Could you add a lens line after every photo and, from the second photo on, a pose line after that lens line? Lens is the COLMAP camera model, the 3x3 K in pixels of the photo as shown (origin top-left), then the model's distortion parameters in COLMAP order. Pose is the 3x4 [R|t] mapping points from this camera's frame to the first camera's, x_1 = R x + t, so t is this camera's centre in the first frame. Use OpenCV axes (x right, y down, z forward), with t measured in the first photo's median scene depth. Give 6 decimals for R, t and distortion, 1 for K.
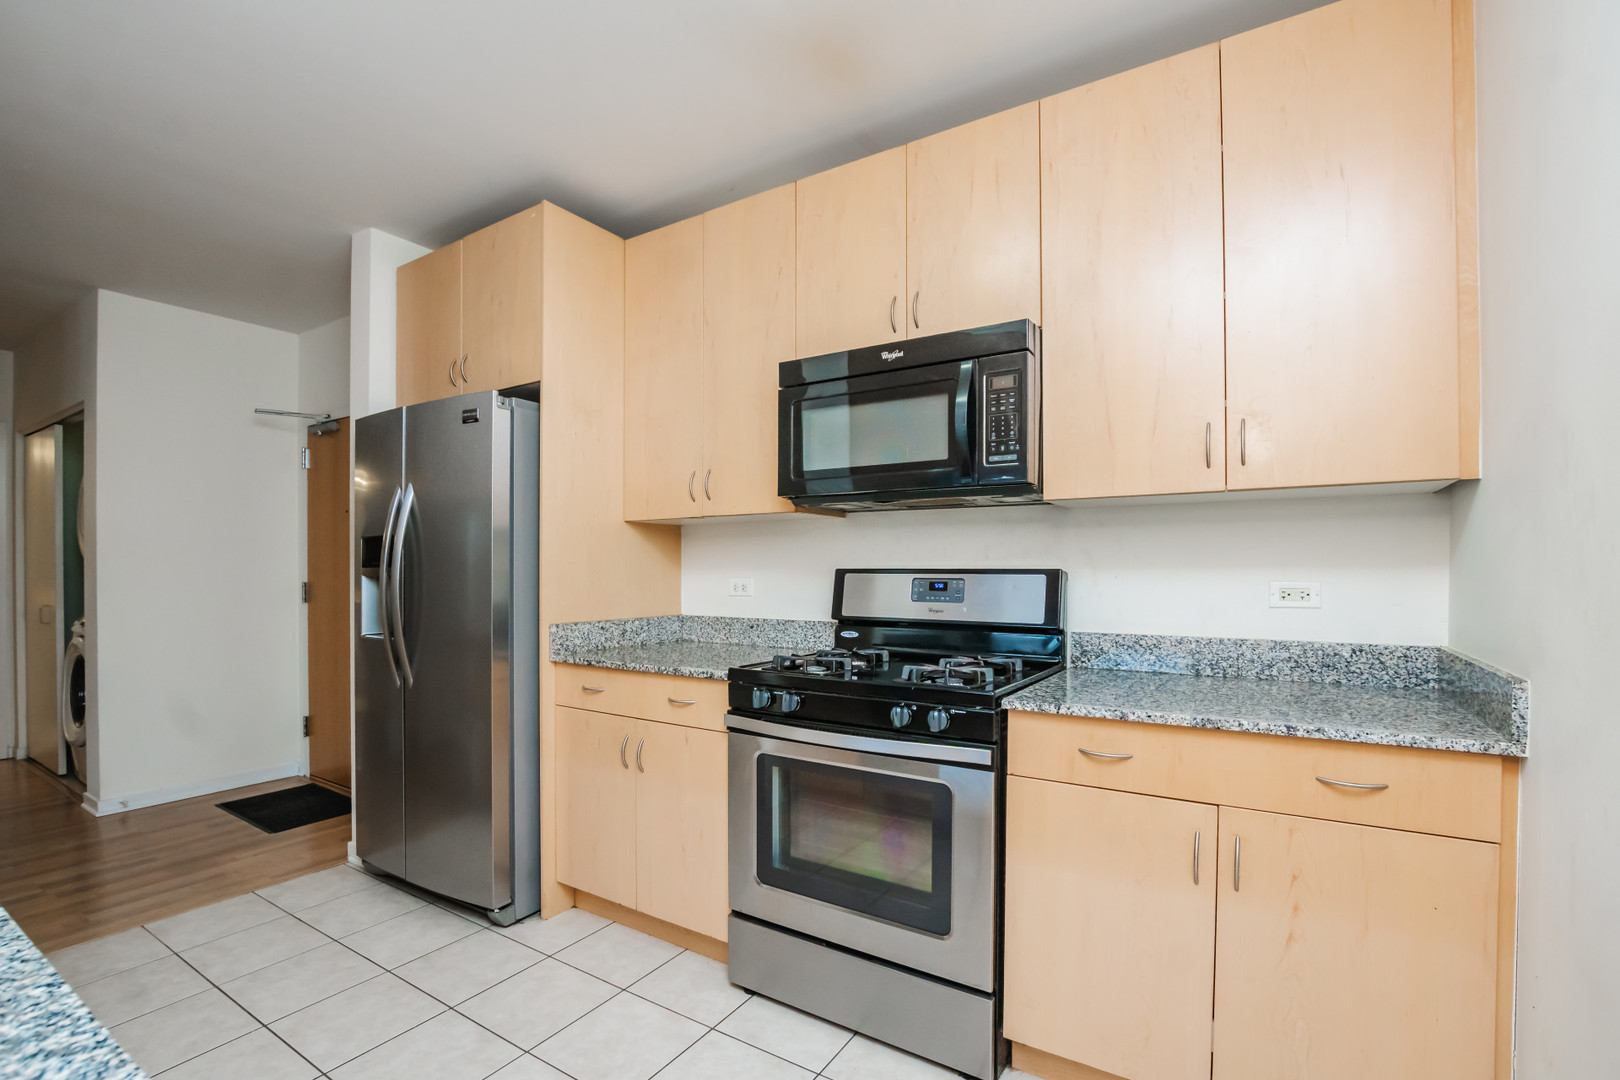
lens RADIAL K [[731.5, 0, 811.7], [0, 731.5, 566.9], [0, 0, 1]] dist [-0.023593, -0.000042]
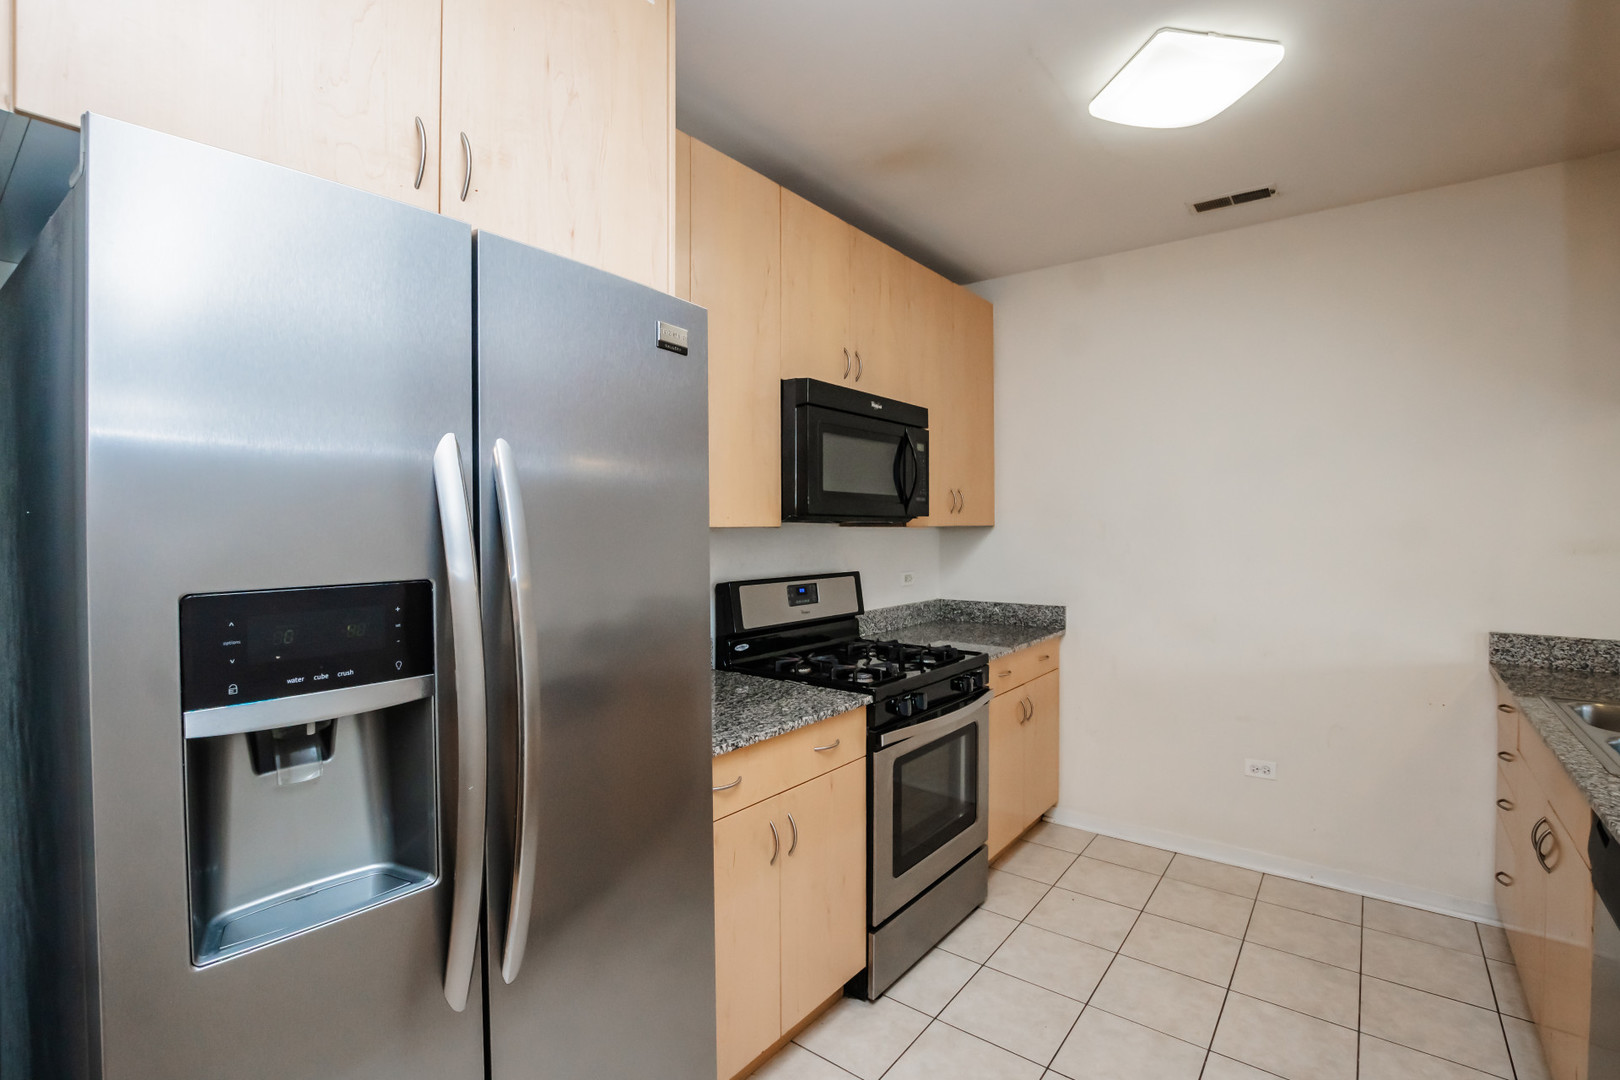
lens RADIAL K [[774.2, 0, 807.7], [0, 774.2, 514.9], [0, 0, 1]] dist [-0.002073, -0.000120]
pose [[0.113884, 0.002131, 0.993492, -1.214955], [-0.012538, 0.999921, -0.000708, -0.108580], [-0.993415, -0.012376, 0.113902, 0.988997]]
